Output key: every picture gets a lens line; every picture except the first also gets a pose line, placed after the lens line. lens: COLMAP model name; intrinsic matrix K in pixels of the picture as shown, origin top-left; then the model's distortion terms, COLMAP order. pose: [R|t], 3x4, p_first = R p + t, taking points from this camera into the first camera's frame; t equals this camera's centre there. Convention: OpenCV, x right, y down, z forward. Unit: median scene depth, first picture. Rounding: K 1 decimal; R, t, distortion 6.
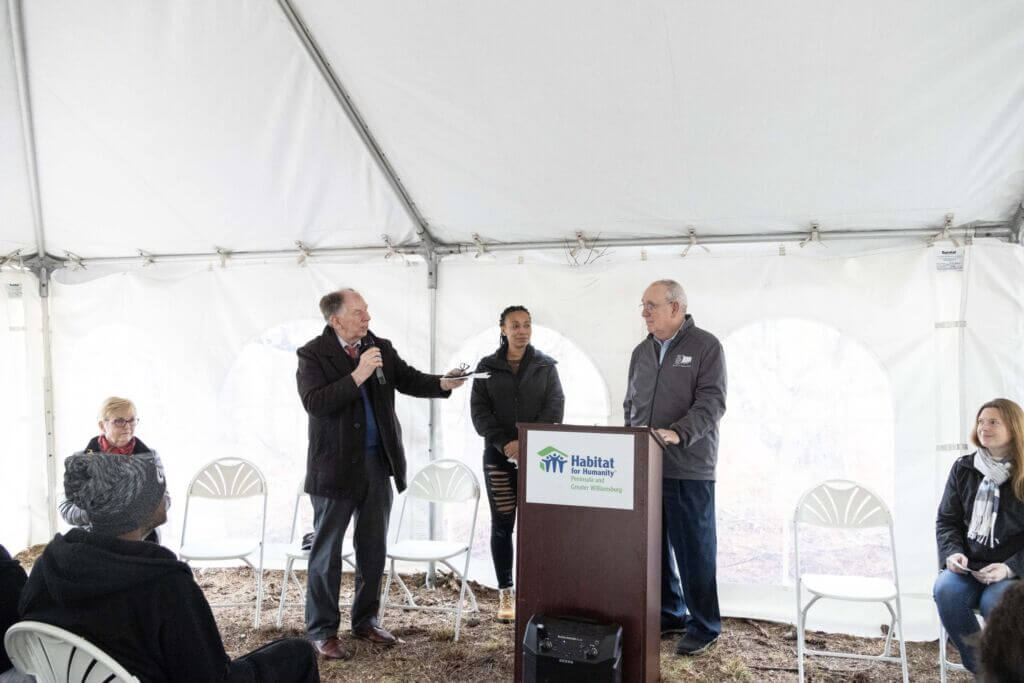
lens RADIAL K [[856.7, 0, 524.0], [0, 856.7, 345.9], [0, 0, 1]] dist [0.031121, -0.011597]
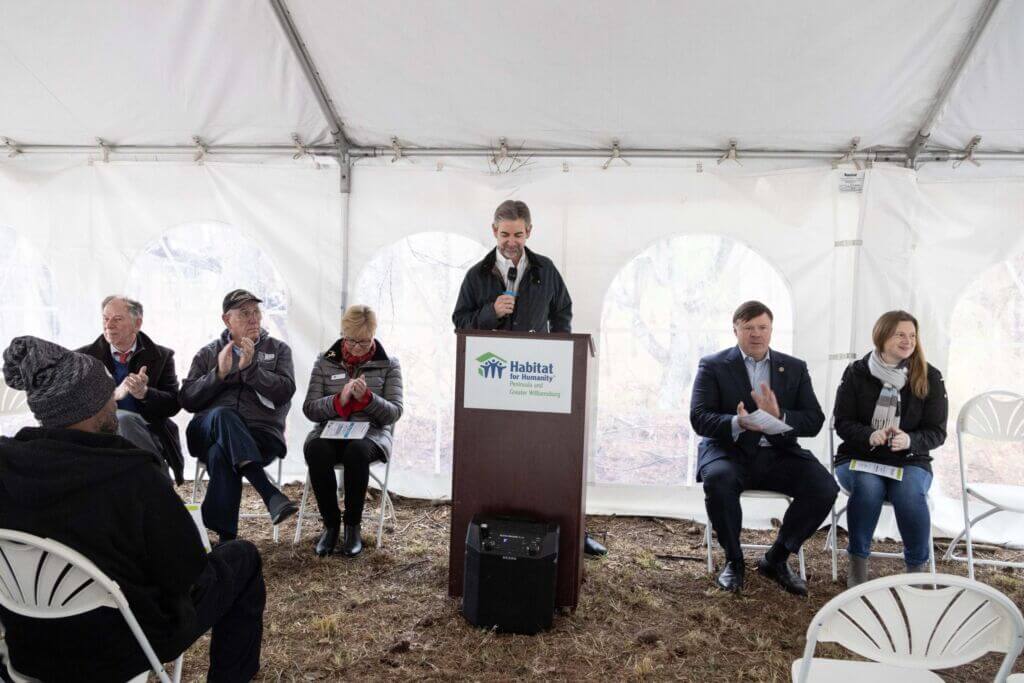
lens RADIAL K [[856.7, 0, 527.3], [0, 856.7, 340.3], [0, 0, 1]] dist [0.031121, -0.011597]
pose [[0.985133, 0.006612, 0.171664, -0.080604], [-0.021469, 0.996164, 0.084832, 0.013639], [-0.170444, -0.087256, 0.981496, 0.005251]]
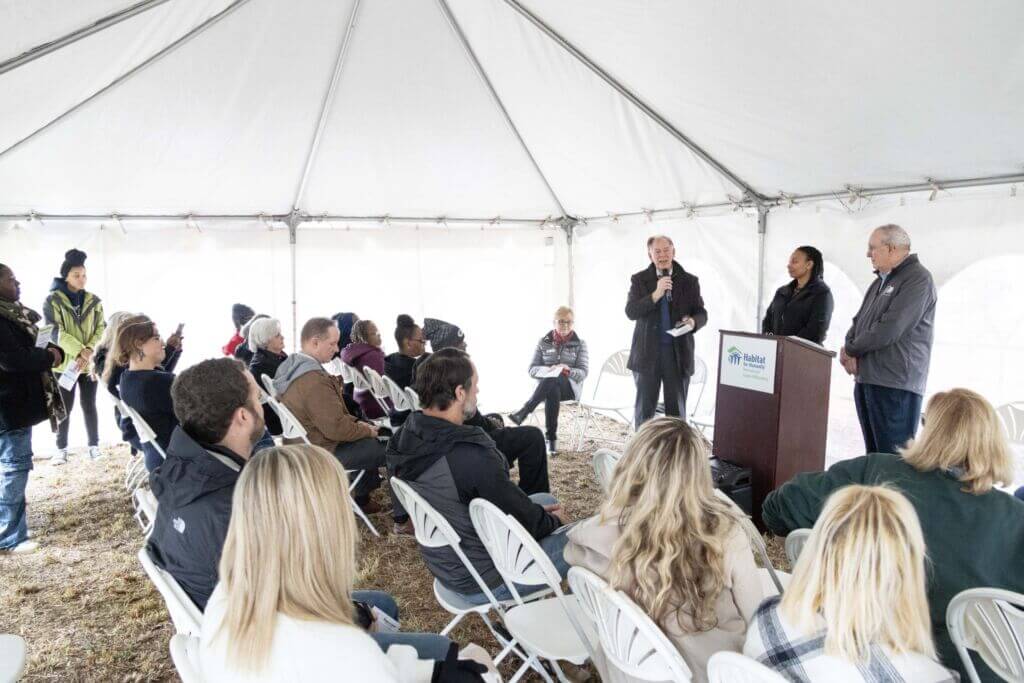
lens RADIAL K [[856.7, 0, 510.6], [0, 856.7, 342.1], [0, 0, 1]] dist [0.031121, -0.011597]
pose [[0.699320, 0.064242, -0.711916, 0.655245], [-0.012541, 0.996903, 0.077640, 0.001915], [0.714699, -0.045368, 0.697959, -0.227432]]
